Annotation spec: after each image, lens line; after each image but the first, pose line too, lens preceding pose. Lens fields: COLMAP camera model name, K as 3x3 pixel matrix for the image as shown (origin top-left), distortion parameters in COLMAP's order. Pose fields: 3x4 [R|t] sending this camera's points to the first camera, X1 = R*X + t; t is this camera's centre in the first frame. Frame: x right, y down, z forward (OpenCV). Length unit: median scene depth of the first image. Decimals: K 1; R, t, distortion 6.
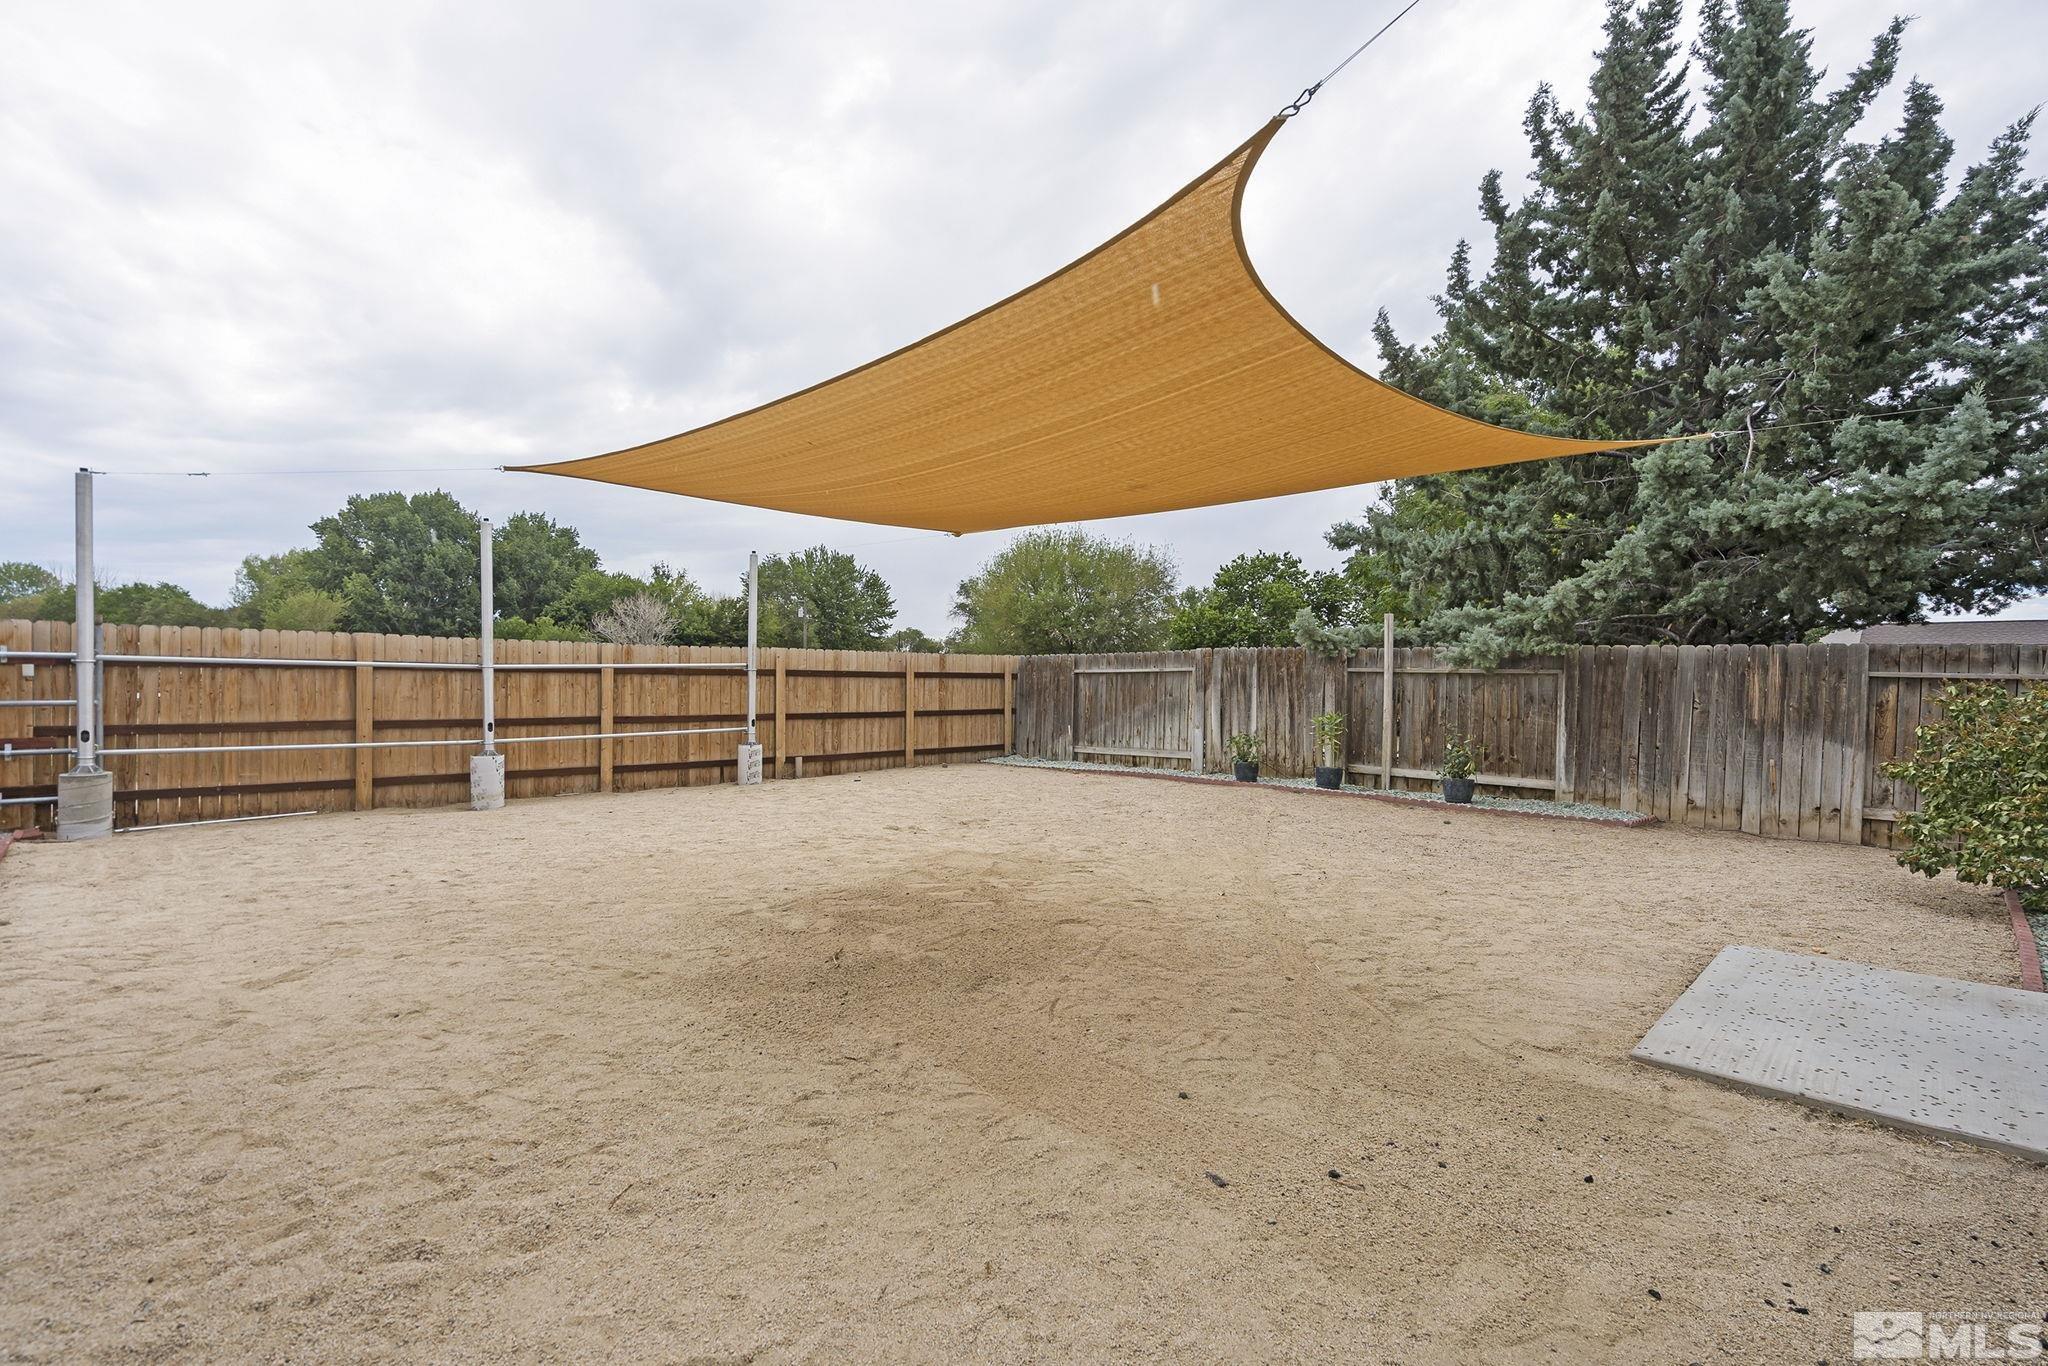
lens RADIAL K [[939.1, 0, 1026.6], [0, 939.1, 692.0], [0, 0, 1]] dist [0.000667, 0.000771]
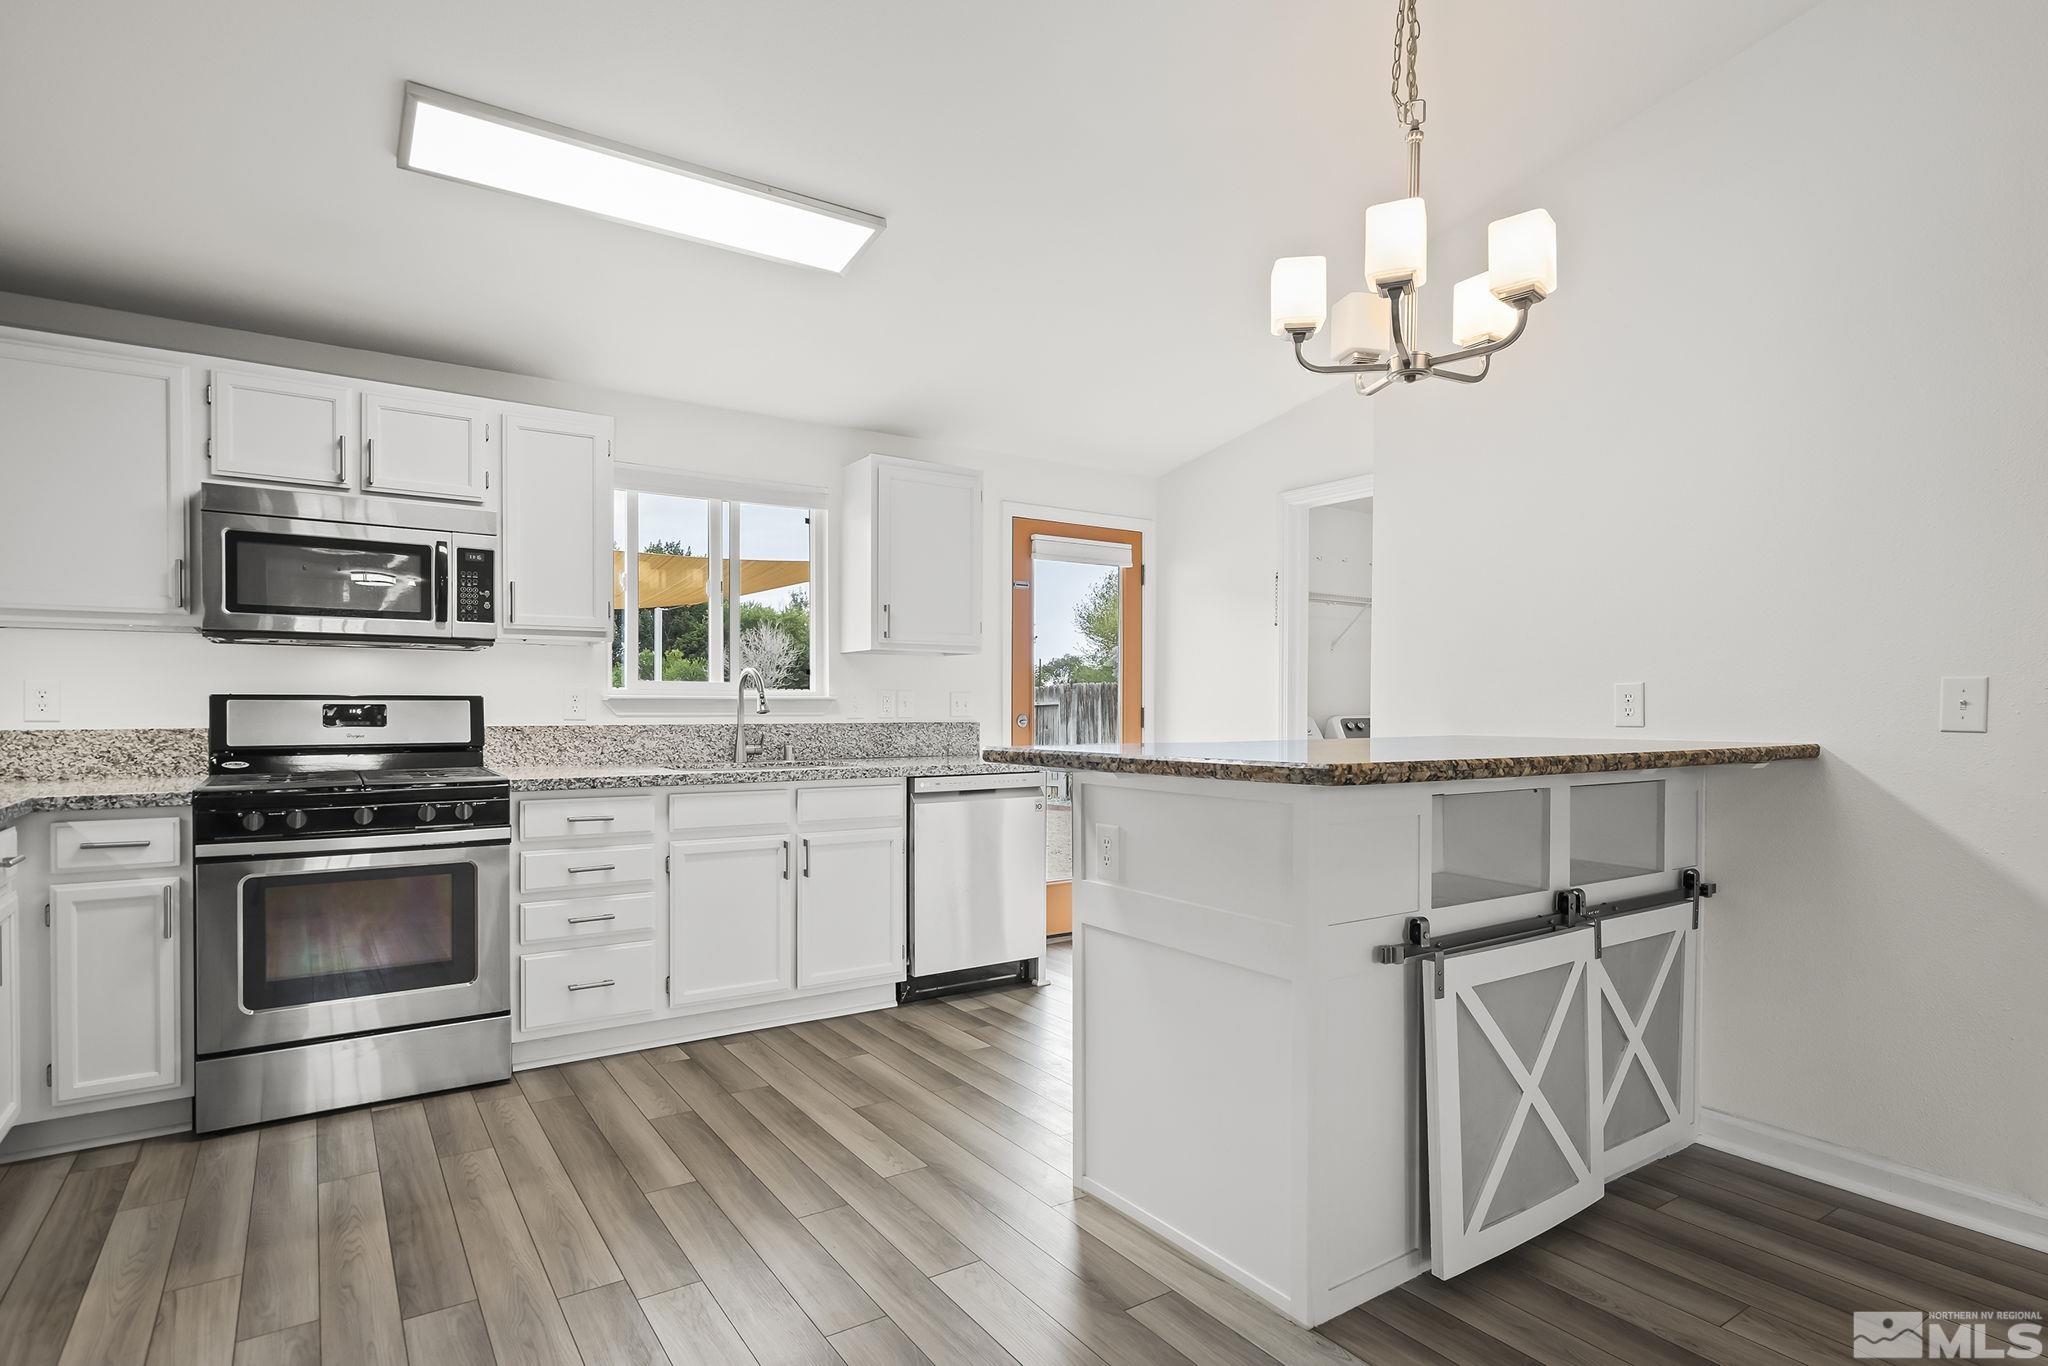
lens RADIAL K [[1067.2, 0, 1029.1], [0, 1067.2, 718.8], [0, 0, 1]] dist [0.002264, 0.001507]
pose [[0.984626, -0.006523, -0.174556, 0.388435], [0.005610, 0.999968, -0.005725, 0.000593], [0.174588, 0.004657, 0.984631, -0.217495]]
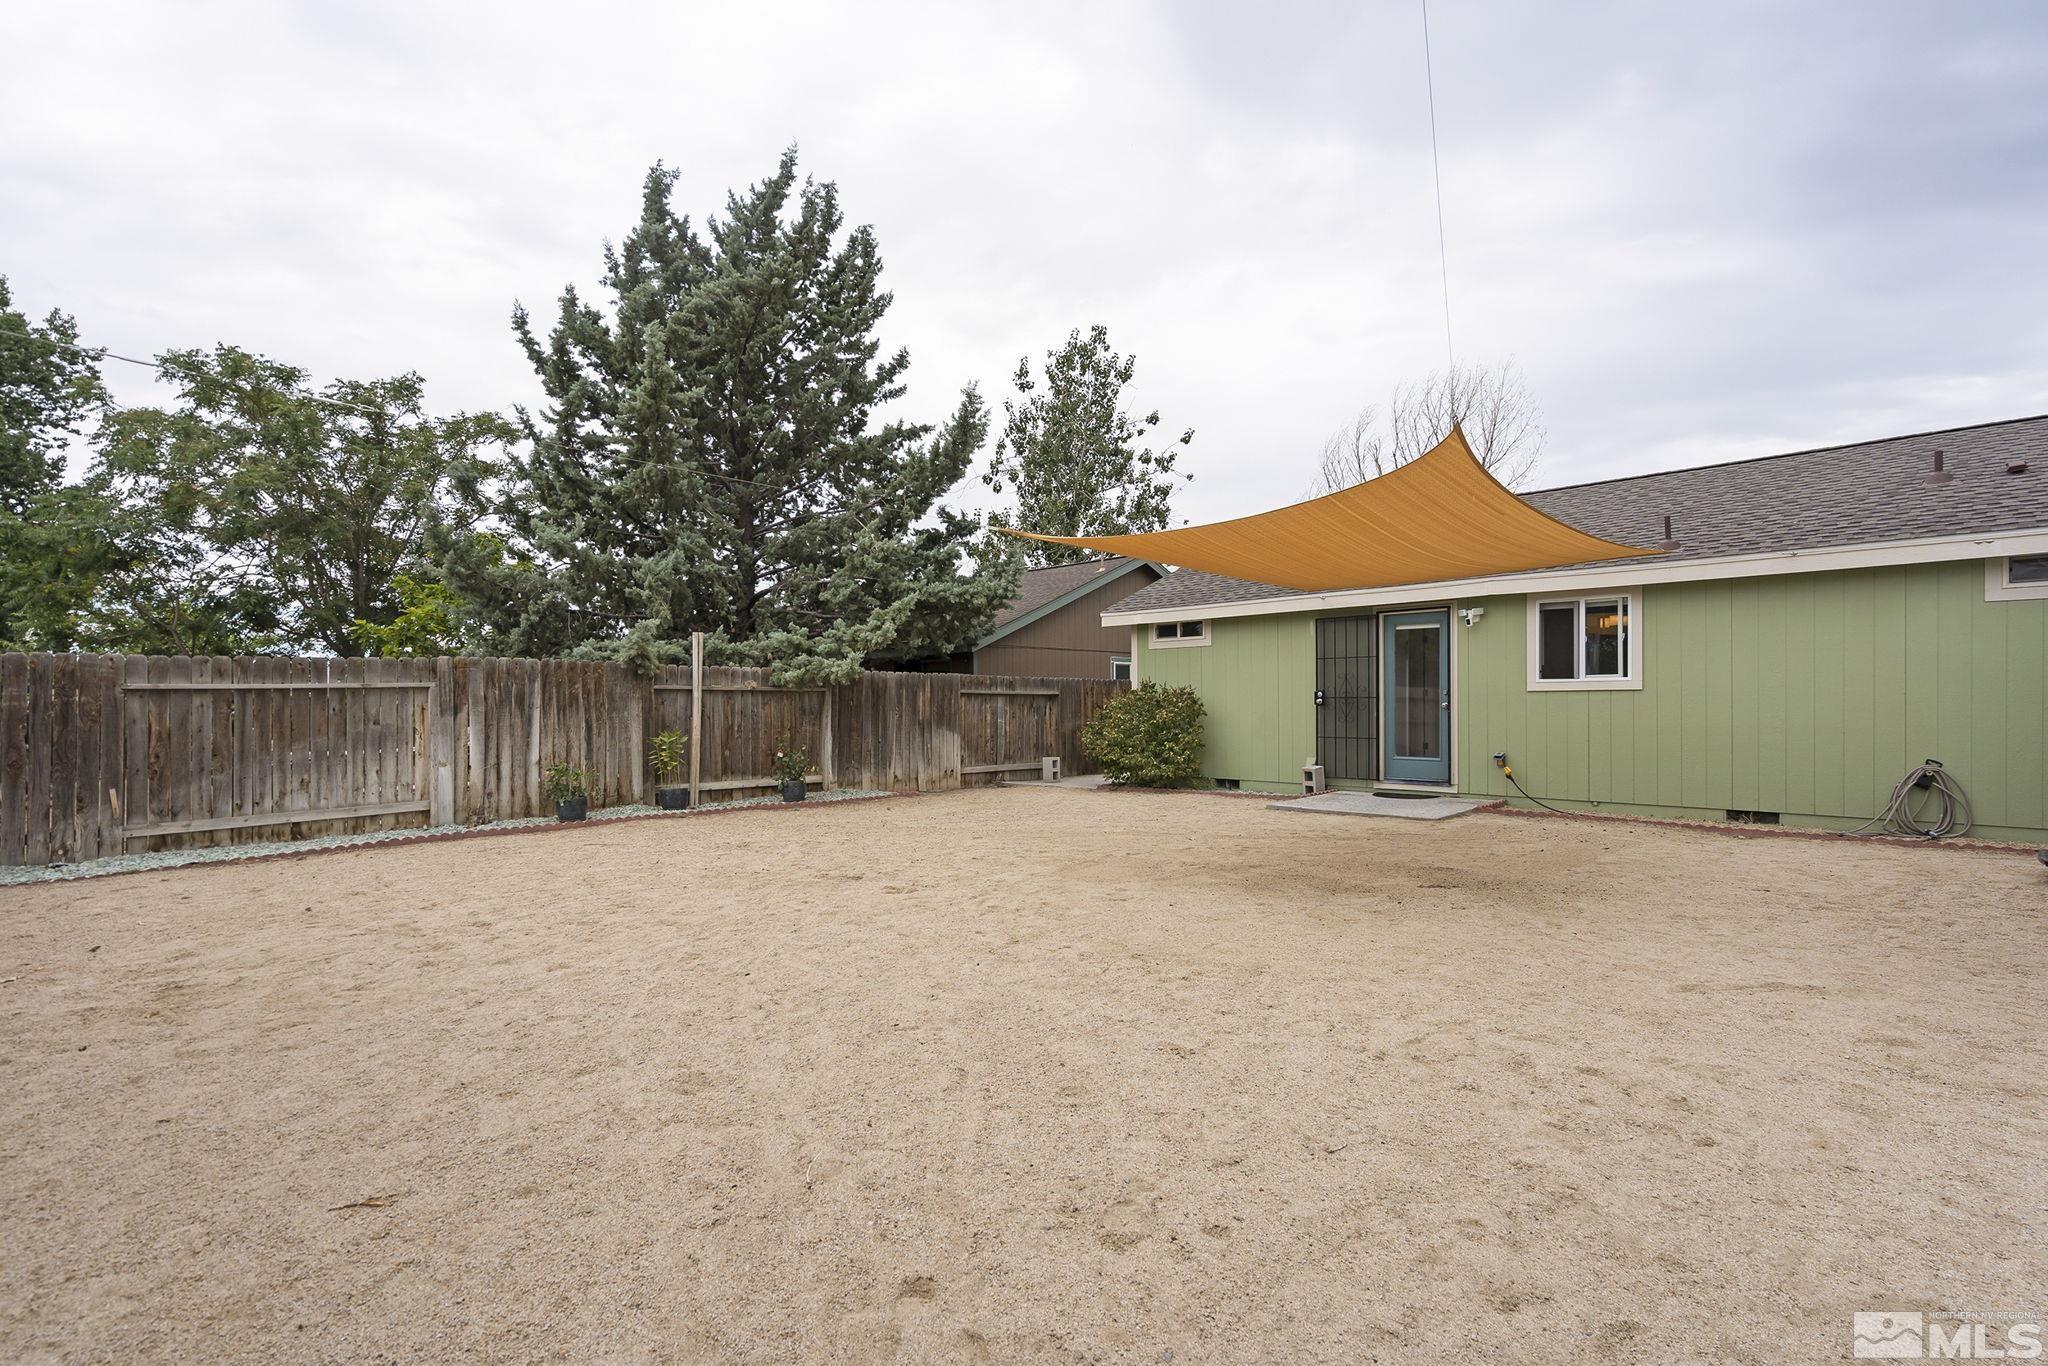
lens RADIAL K [[939.1, 0, 1026.6], [0, 939.1, 692.0], [0, 0, 1]] dist [0.000667, 0.000771]
pose [[0.008099, -0.002937, 0.999963, -0.587680], [0.018149, 0.999831, 0.002789, -0.013635], [-0.999802, 0.018125, 0.008151, 0.588248]]
